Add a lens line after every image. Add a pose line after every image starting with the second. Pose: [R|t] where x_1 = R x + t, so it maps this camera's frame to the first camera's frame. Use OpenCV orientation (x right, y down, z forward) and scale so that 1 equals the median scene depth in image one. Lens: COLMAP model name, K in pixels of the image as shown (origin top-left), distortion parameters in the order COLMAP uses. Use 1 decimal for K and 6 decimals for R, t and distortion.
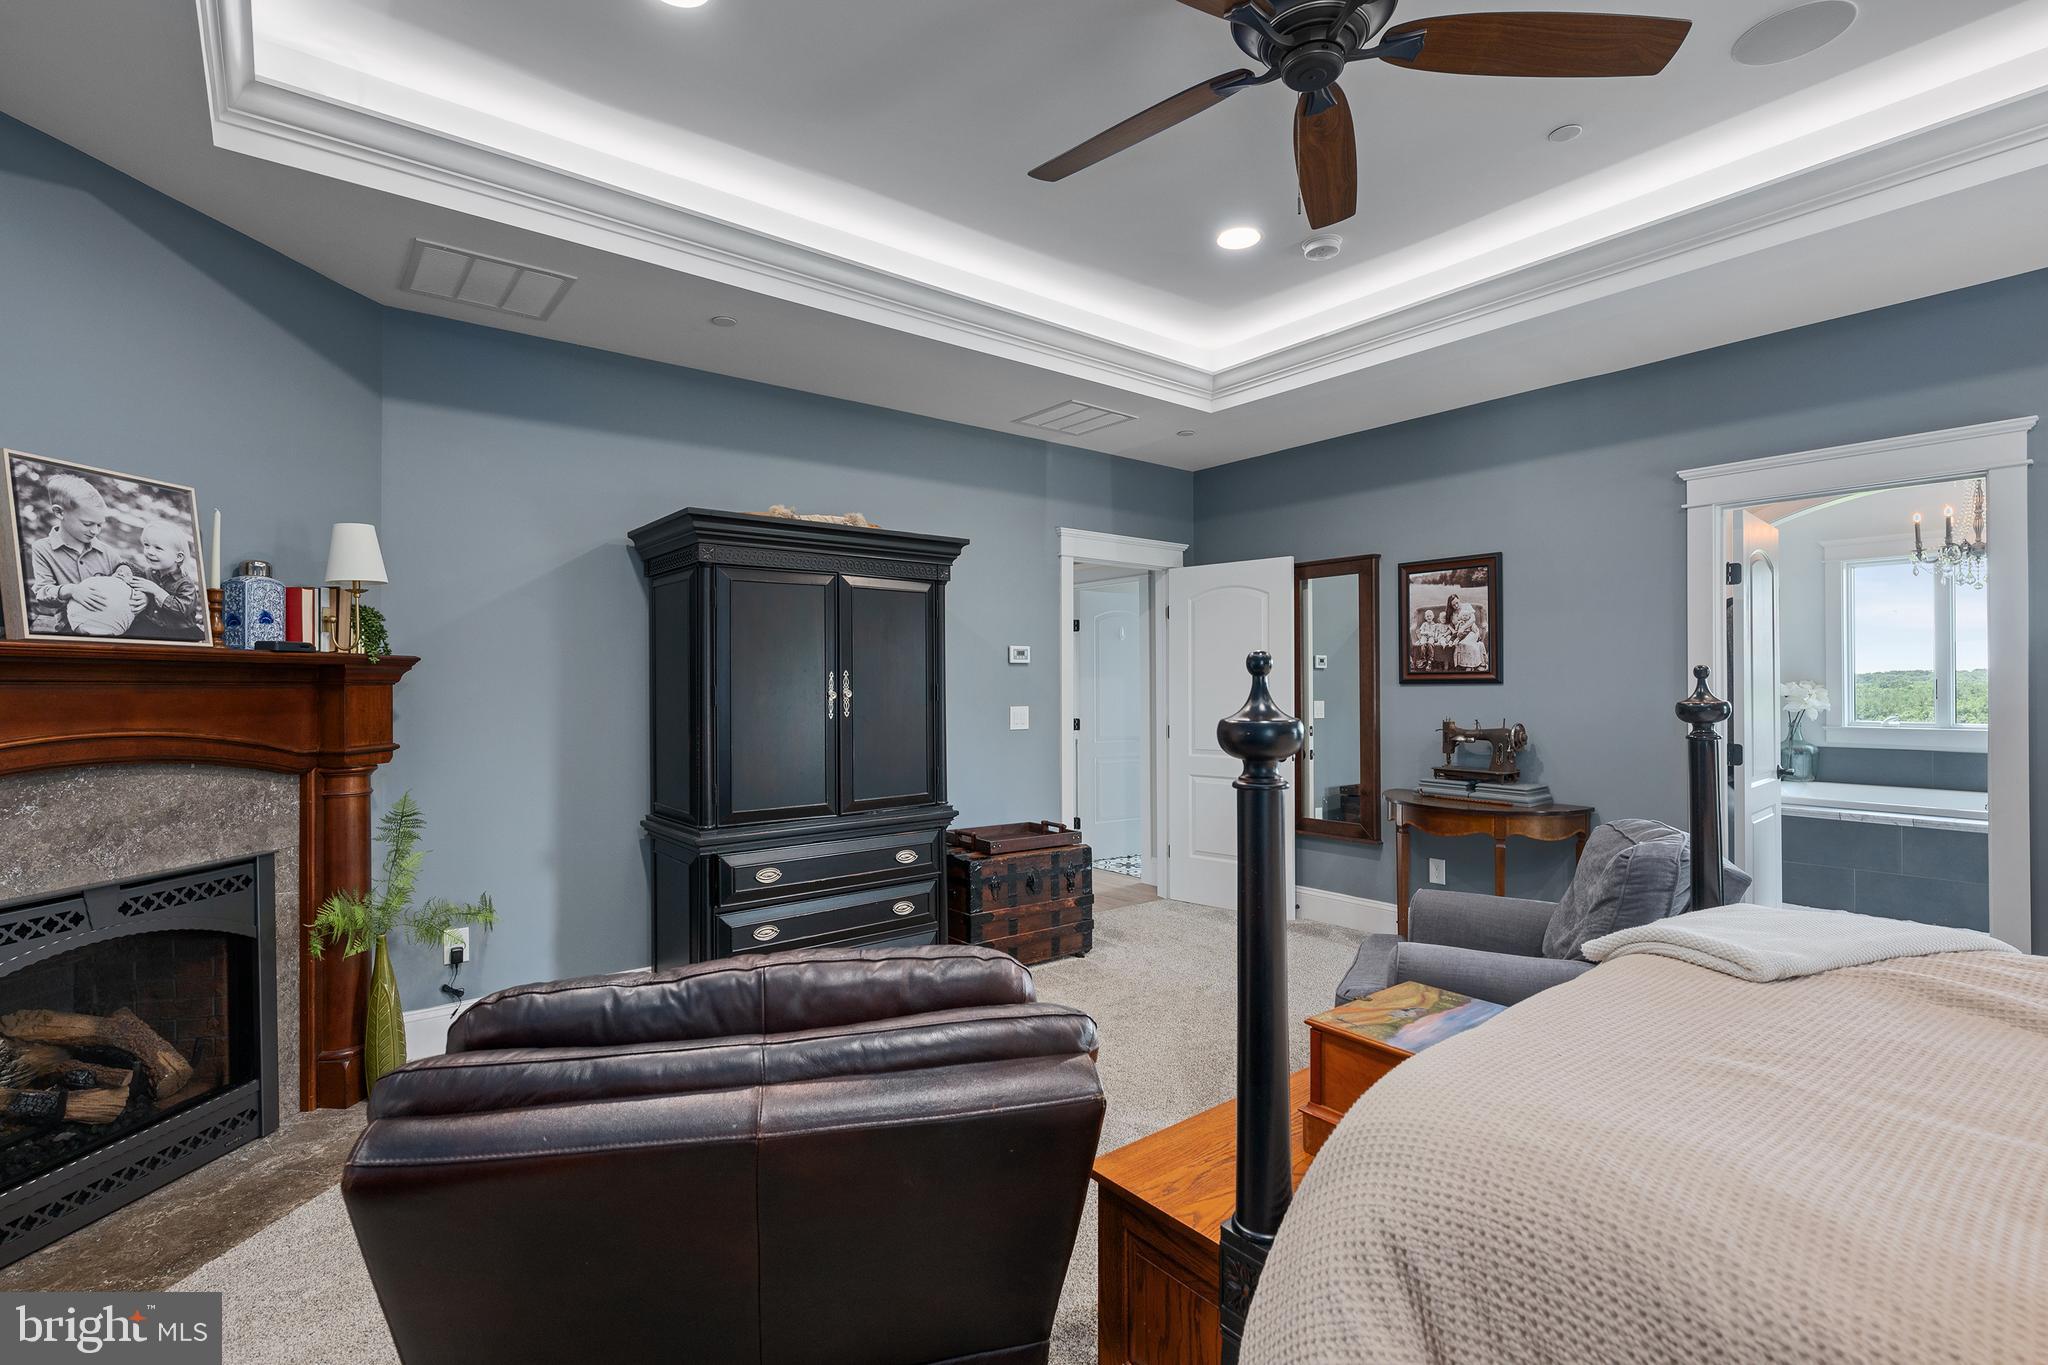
lens RADIAL K [[920.4, 0, 1023.8], [0, 920.4, 684.2], [0, 0, 1]] dist [-0.001055, 0.000663]
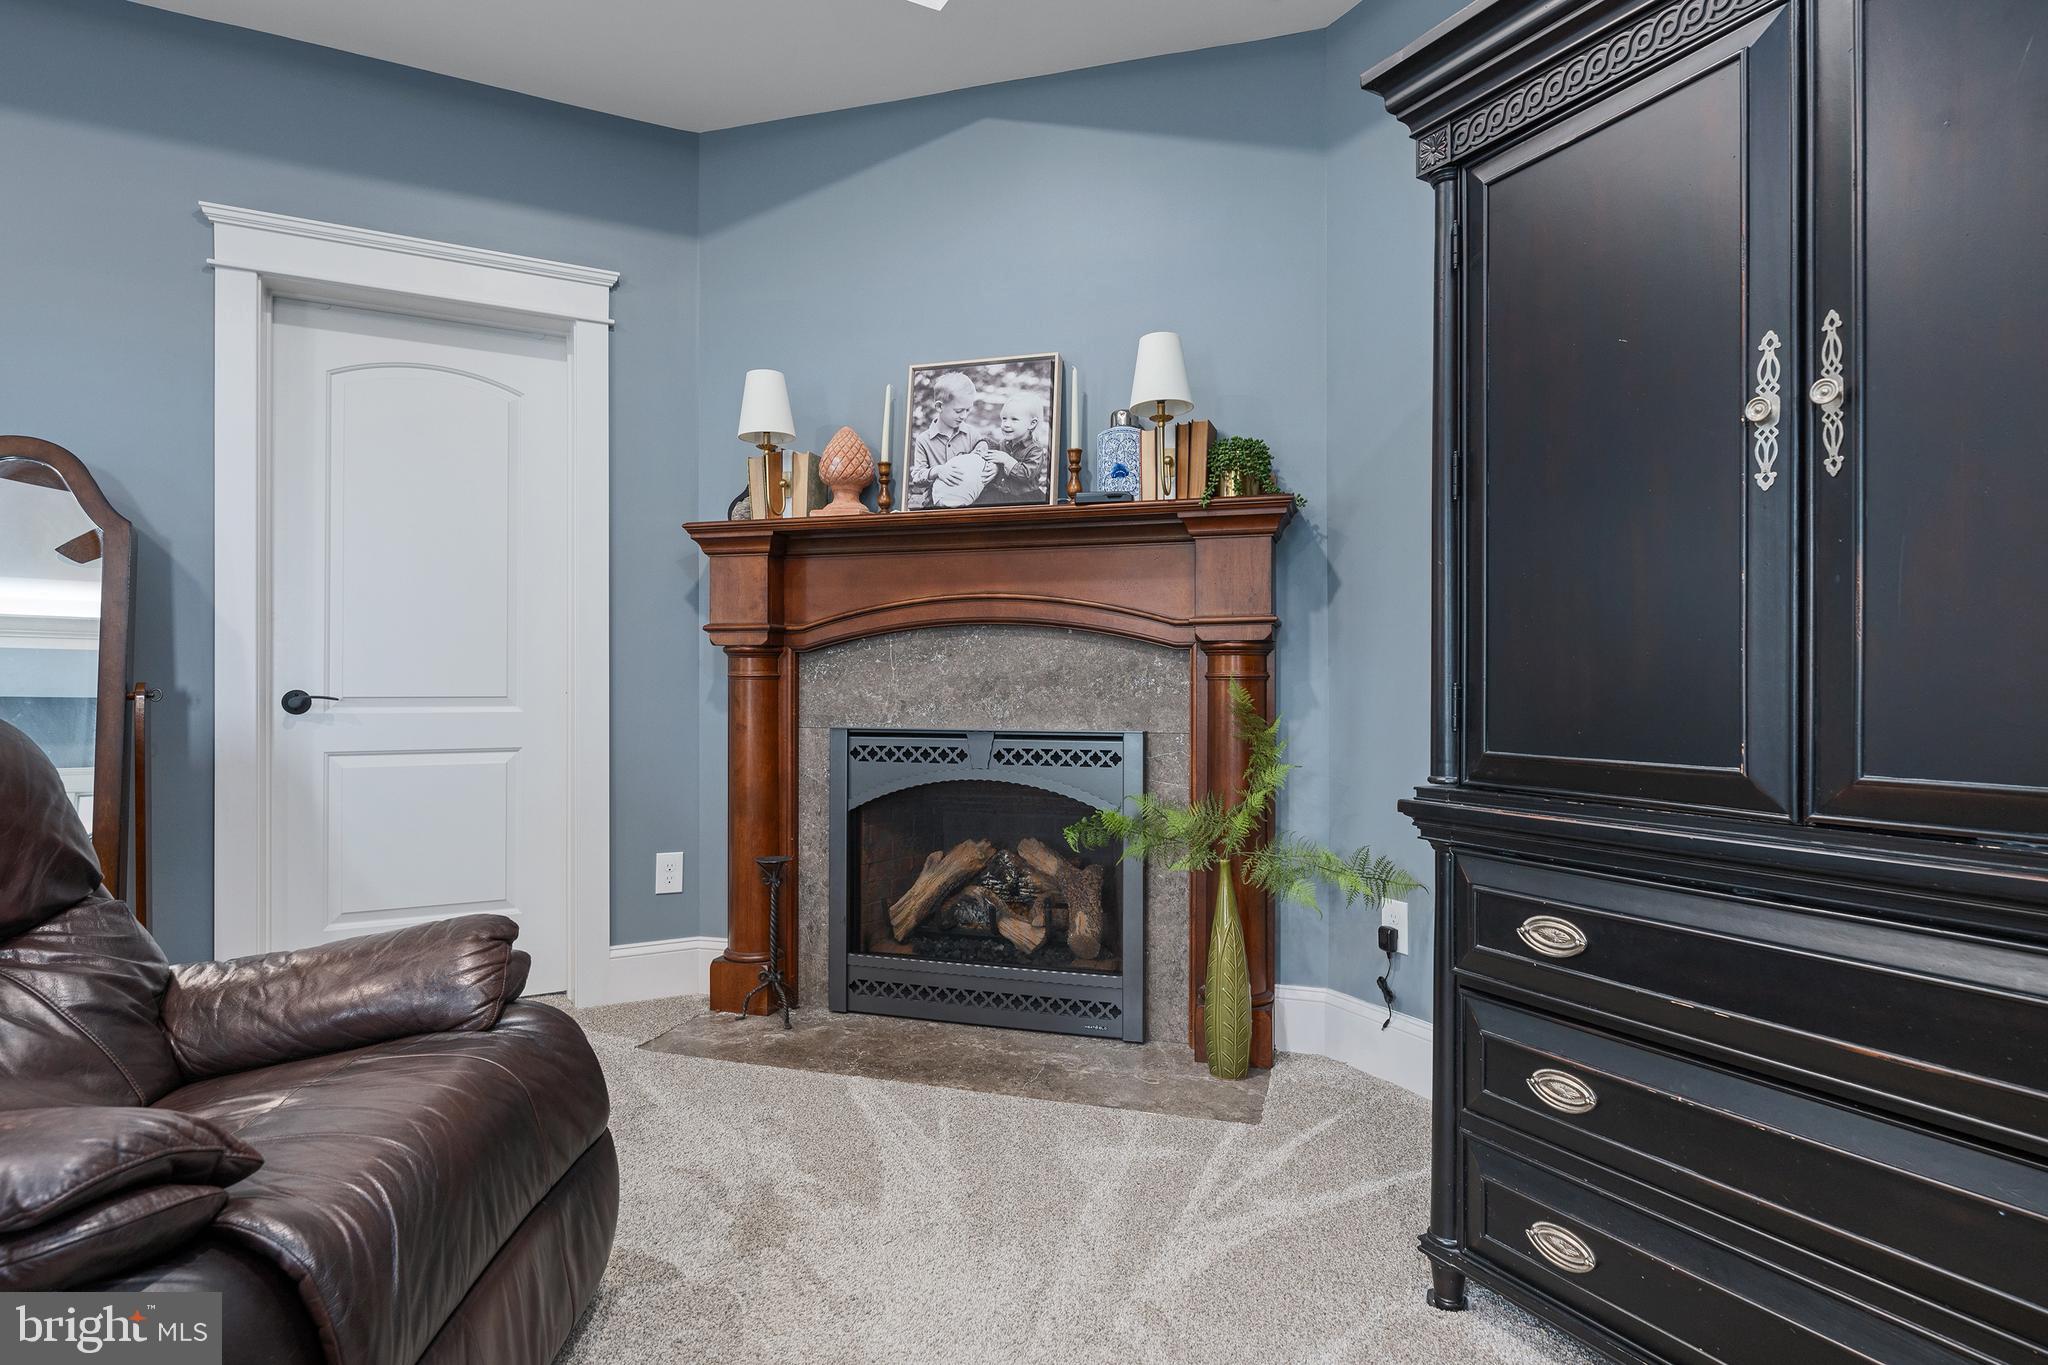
lens RADIAL K [[1051.6, 0, 1024.2], [0, 1051.6, 681.5], [0, 0, 1]] dist [0.005189, 0.000390]
pose [[-0.163645, 0.005413, -0.986504, 0.251227], [0.004279, 0.999979, 0.004777, 0.150009], [0.986510, -0.003440, -0.163665, 1.242089]]
